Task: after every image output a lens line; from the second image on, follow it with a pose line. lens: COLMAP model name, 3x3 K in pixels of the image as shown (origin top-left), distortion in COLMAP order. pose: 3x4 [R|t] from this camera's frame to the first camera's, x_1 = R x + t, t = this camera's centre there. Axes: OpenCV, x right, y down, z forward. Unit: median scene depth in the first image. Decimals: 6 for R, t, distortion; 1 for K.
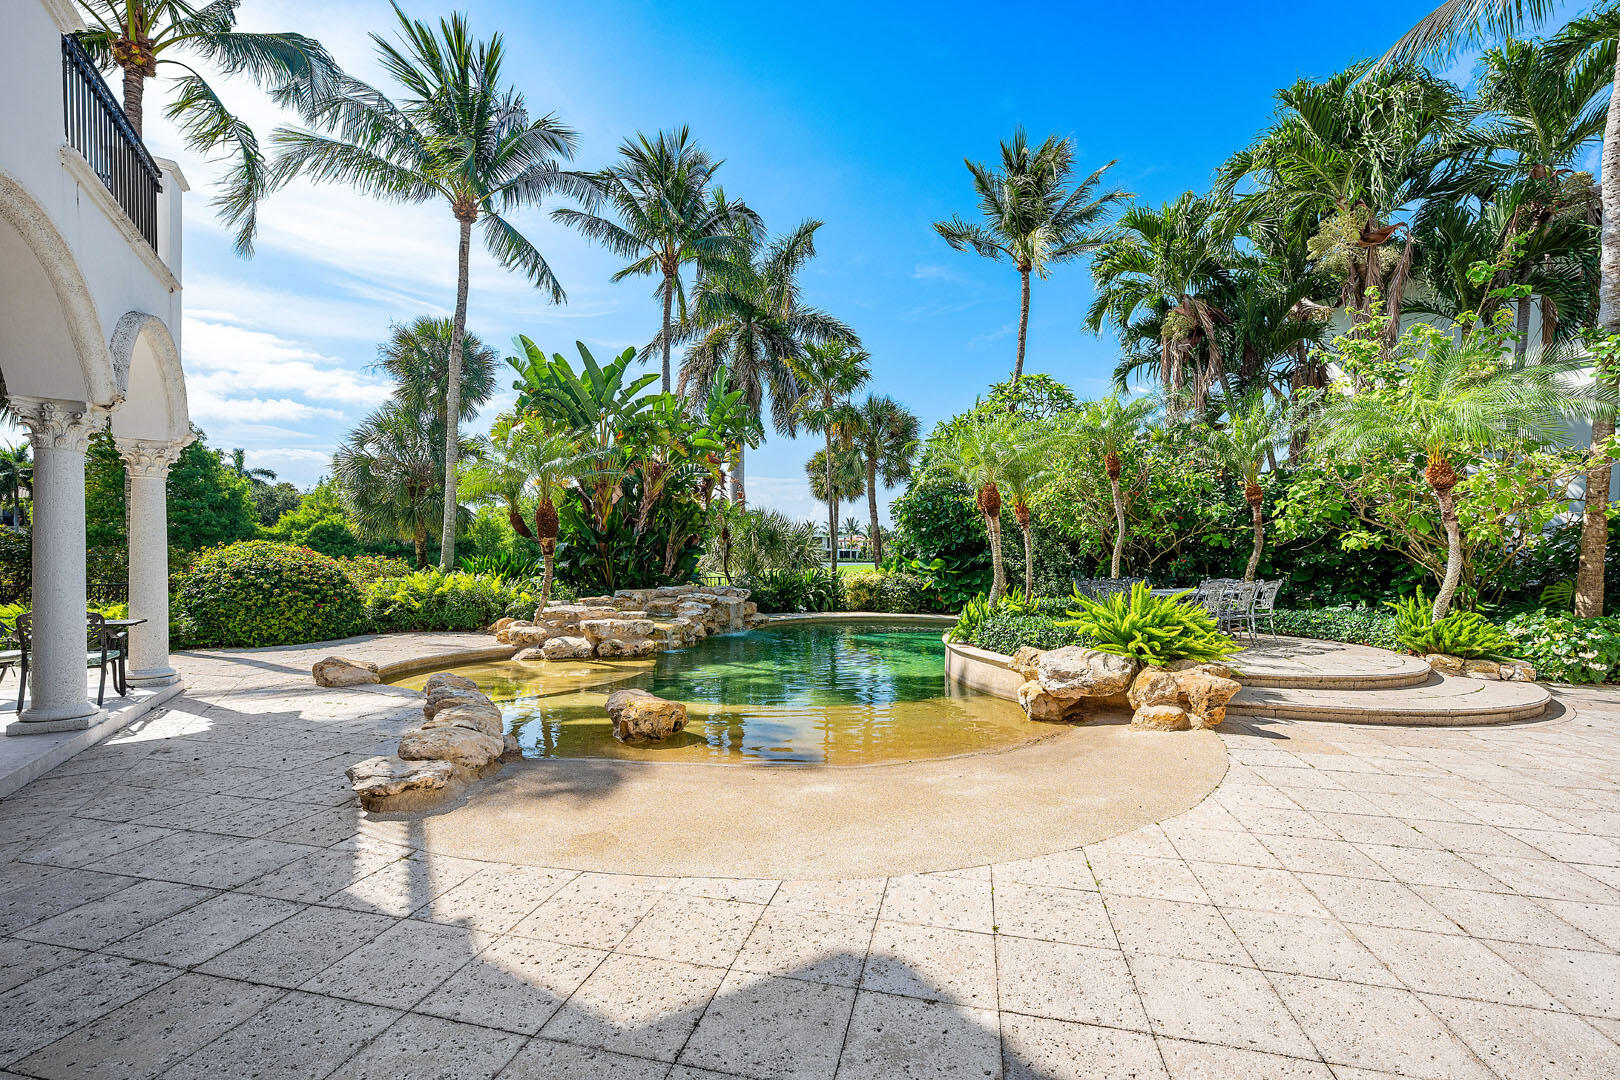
lens RADIAL K [[673.9, 0, 804.9], [0, 673.9, 562.3], [0, 0, 1]] dist [-0.010661, 0.000026]
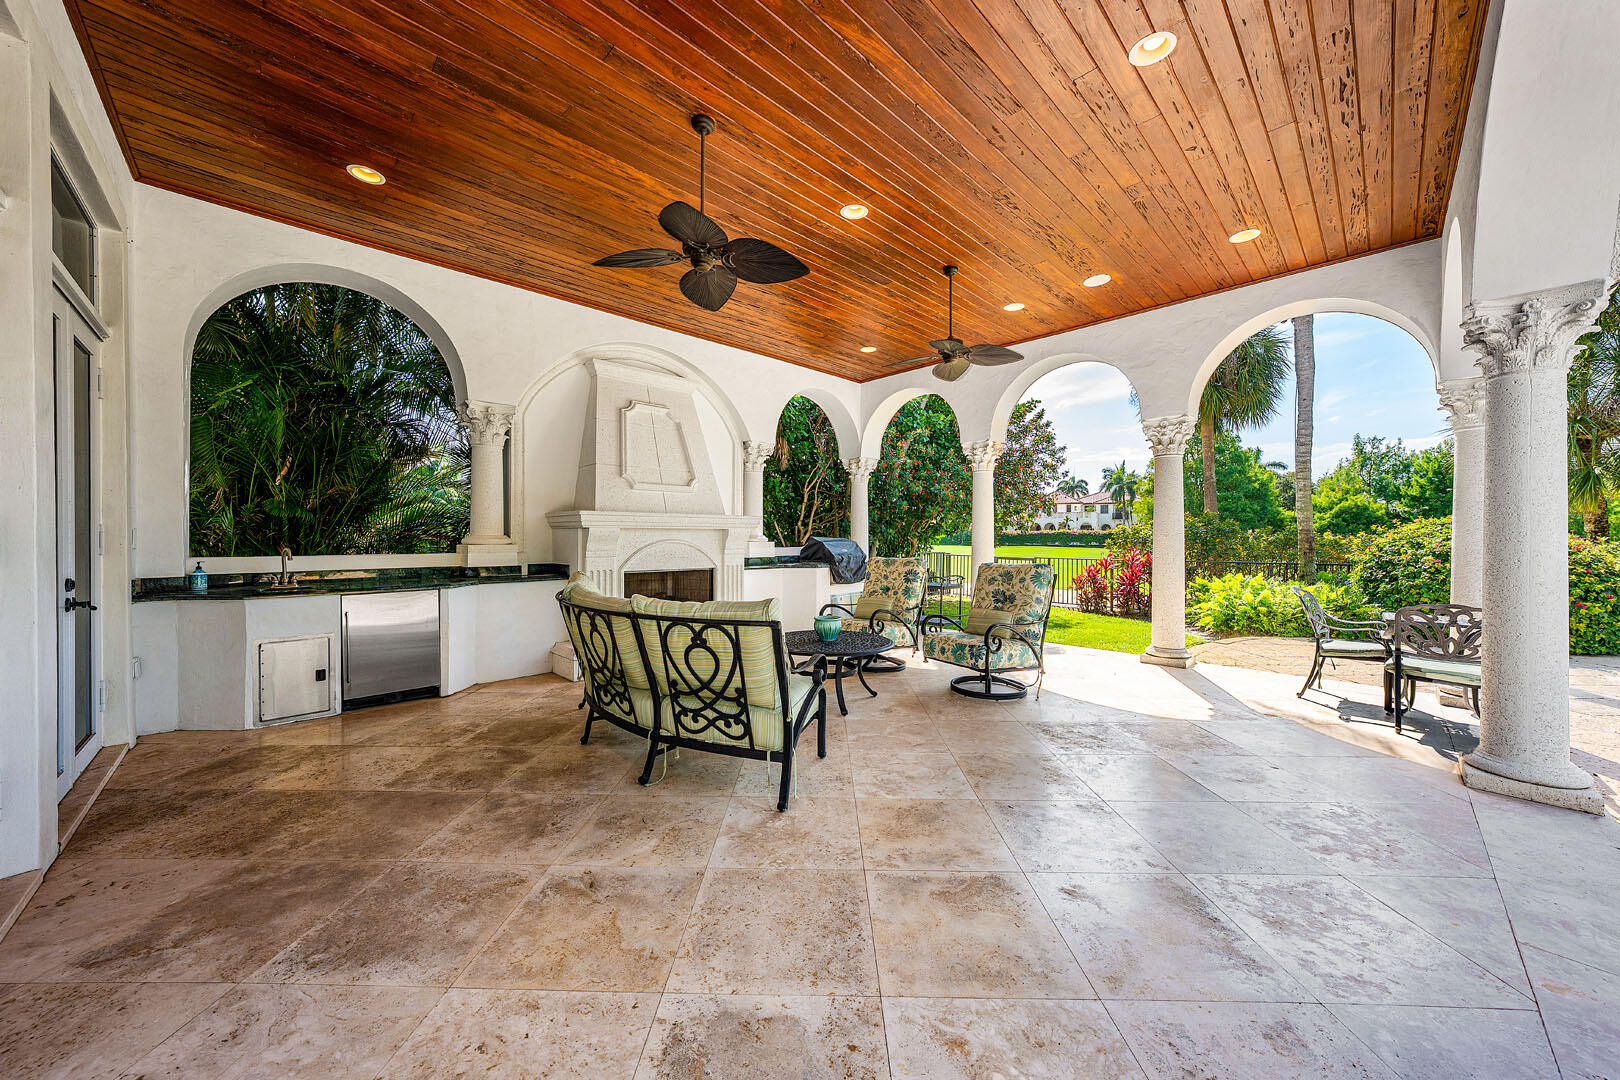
lens RADIAL K [[567.3, 0, 810.0], [0, 567.3, 540.0], [0, 0, 1]] dist [-0.007652, 0.000032]
pose [[0.221935, -0.004514, -0.975051, -0.275614], [-0.000464, 0.999989, -0.004735, -0.000149], [0.975061, 0.001503, 0.221930, 0.068302]]
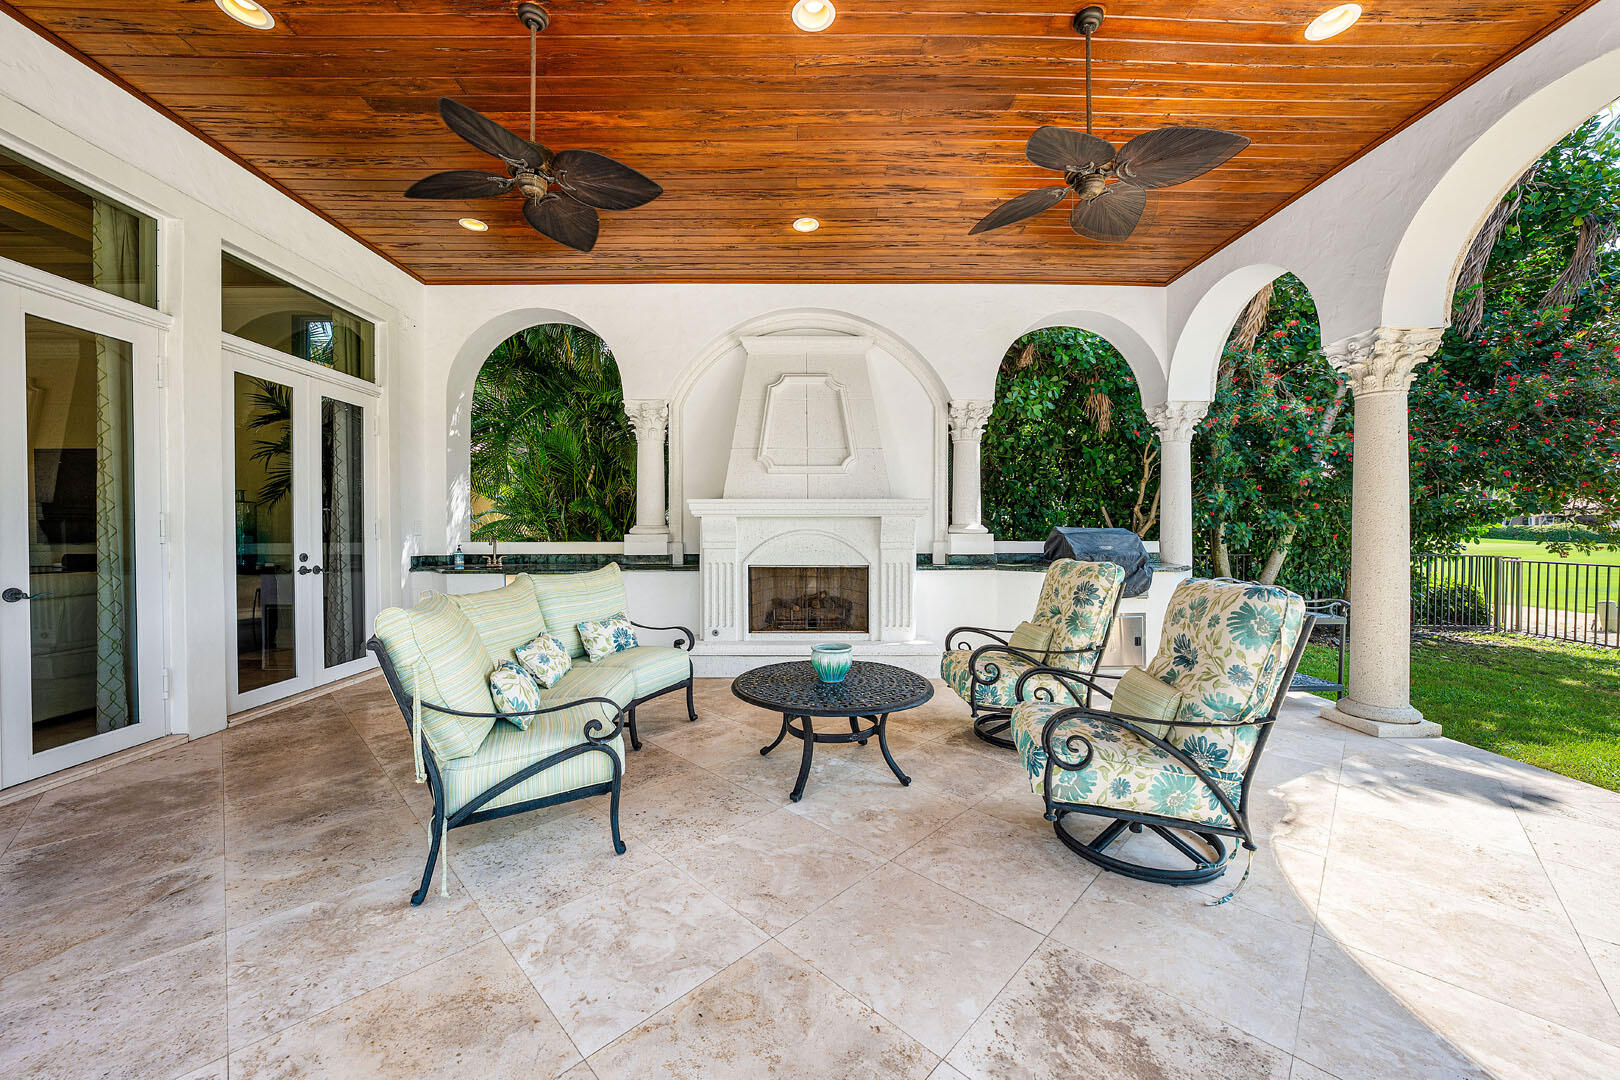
lens RADIAL K [[593.2, 0, 812.0], [0, 593.2, 531.2], [0, 0, 1]] dist [-0.010747, 0.000407]
pose [[-0.509134, -0.006325, -0.860664, -0.390131], [-0.007416, 0.999968, -0.002961, -0.000479], [0.860655, 0.004875, -0.509165, 0.256275]]
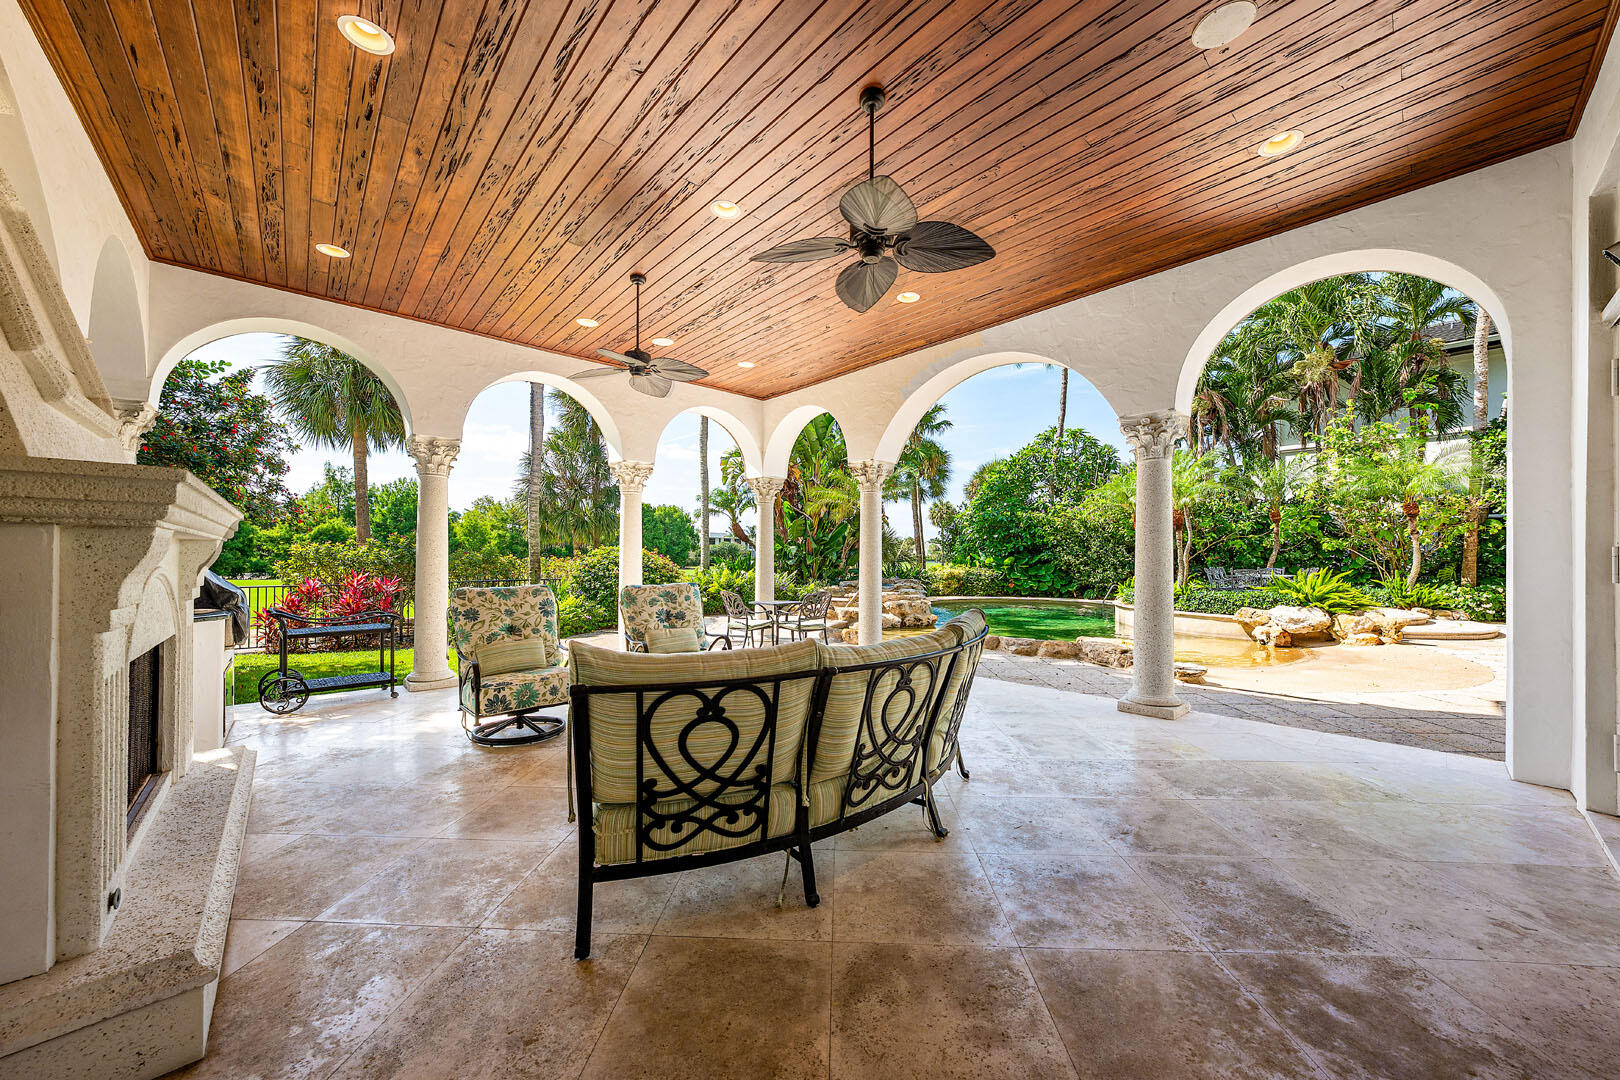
lens RADIAL K [[571.6, 0, 810.1], [0, 571.6, 555.6], [0, 0, 1]] dist [-0.001802, -0.000008]
pose [[0.981777, -0.005729, 0.189949, -0.576702], [0.007365, 0.999942, -0.007909, -0.002418], [-0.189892, 0.009163, 0.981762, -0.125531]]
